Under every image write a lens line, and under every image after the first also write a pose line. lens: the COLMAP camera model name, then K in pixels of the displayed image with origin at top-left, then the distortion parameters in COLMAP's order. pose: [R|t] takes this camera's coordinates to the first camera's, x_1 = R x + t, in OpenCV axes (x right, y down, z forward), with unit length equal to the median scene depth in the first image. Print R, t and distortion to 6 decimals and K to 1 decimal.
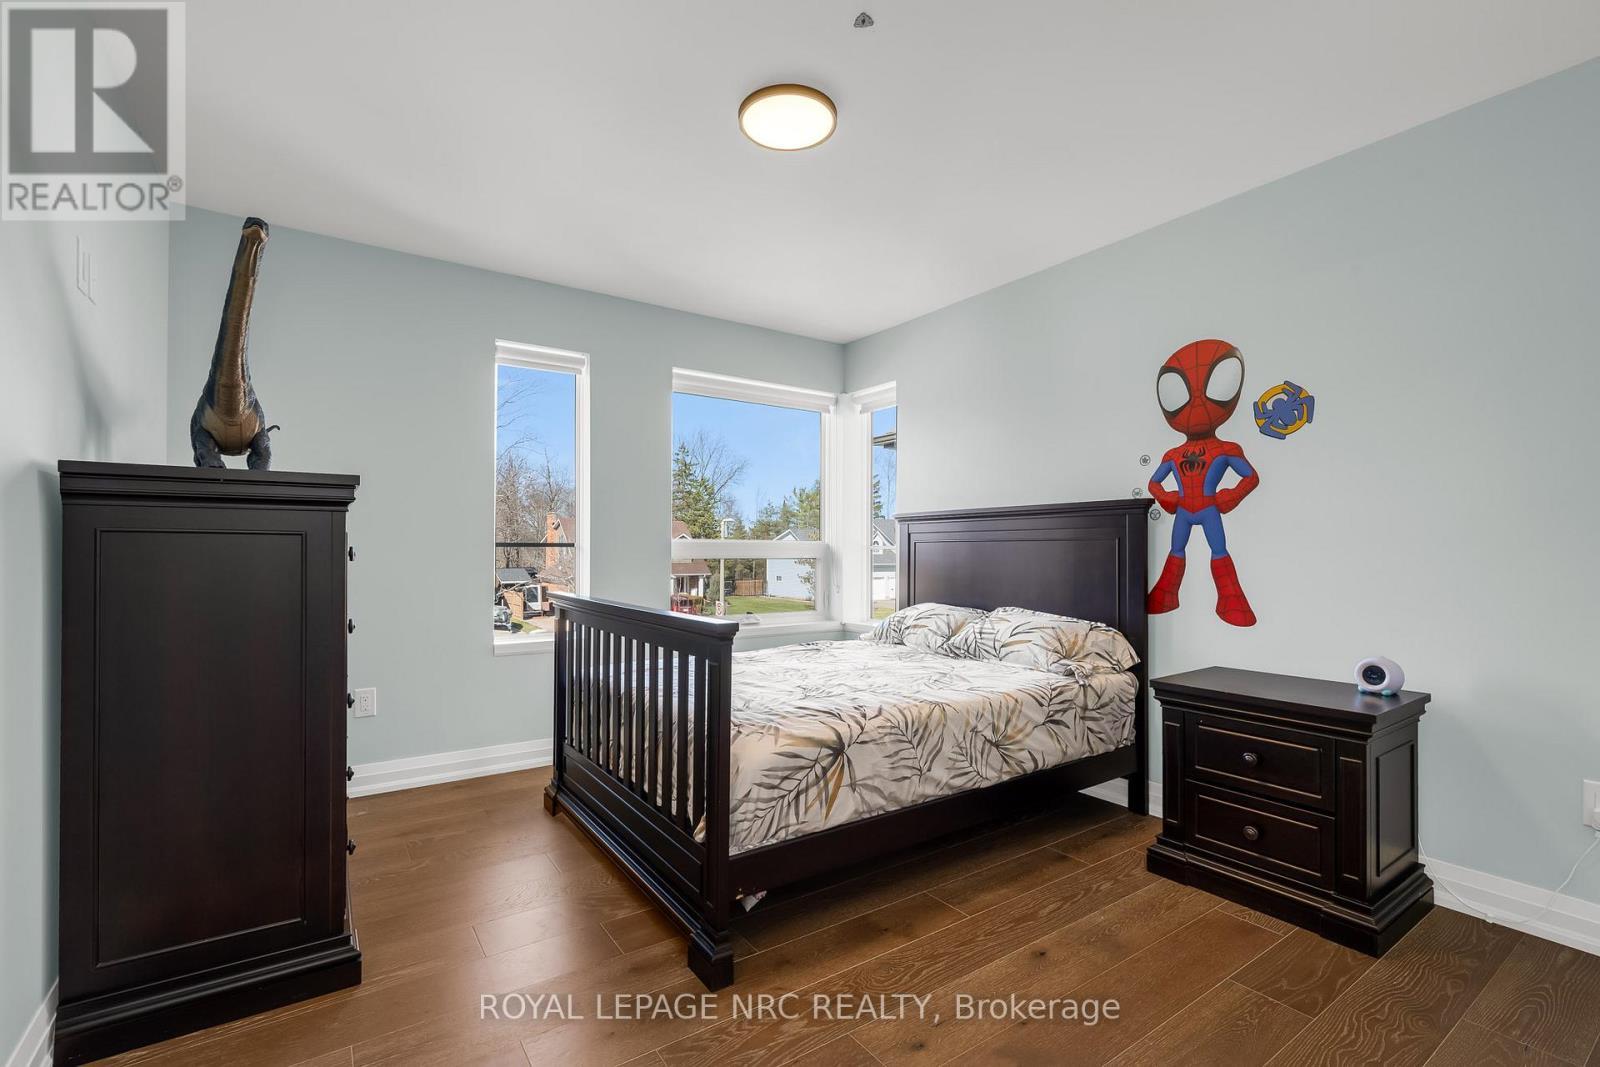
lens RADIAL K [[692.2, 0, 815.0], [0, 692.2, 538.0], [0, 0, 1]] dist [0.001180, 0.000199]
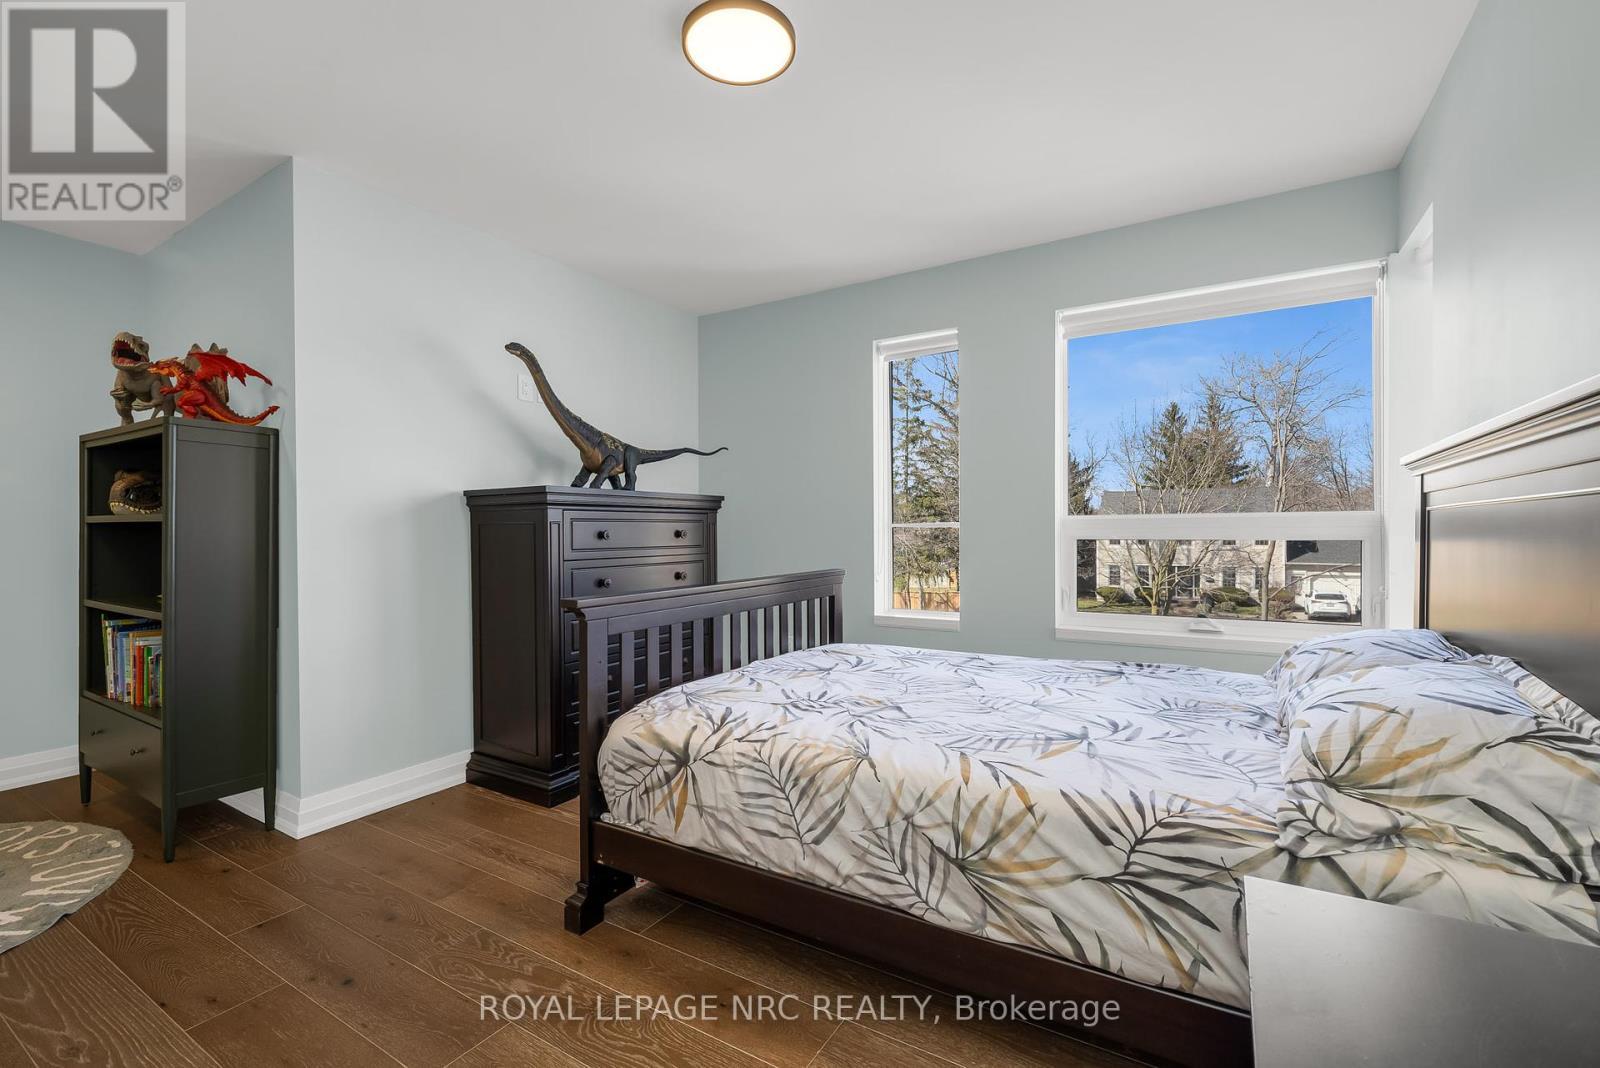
lens RADIAL K [[692.2, 0, 815.0], [0, 692.2, 538.5], [0, 0, 1]] dist [0.001180, 0.000199]
pose [[0.406018, -0.003062, -0.913860, 0.777281], [0.023531, 0.999698, 0.007105, 0.021184], [0.913562, -0.024389, 0.405967, 0.694878]]
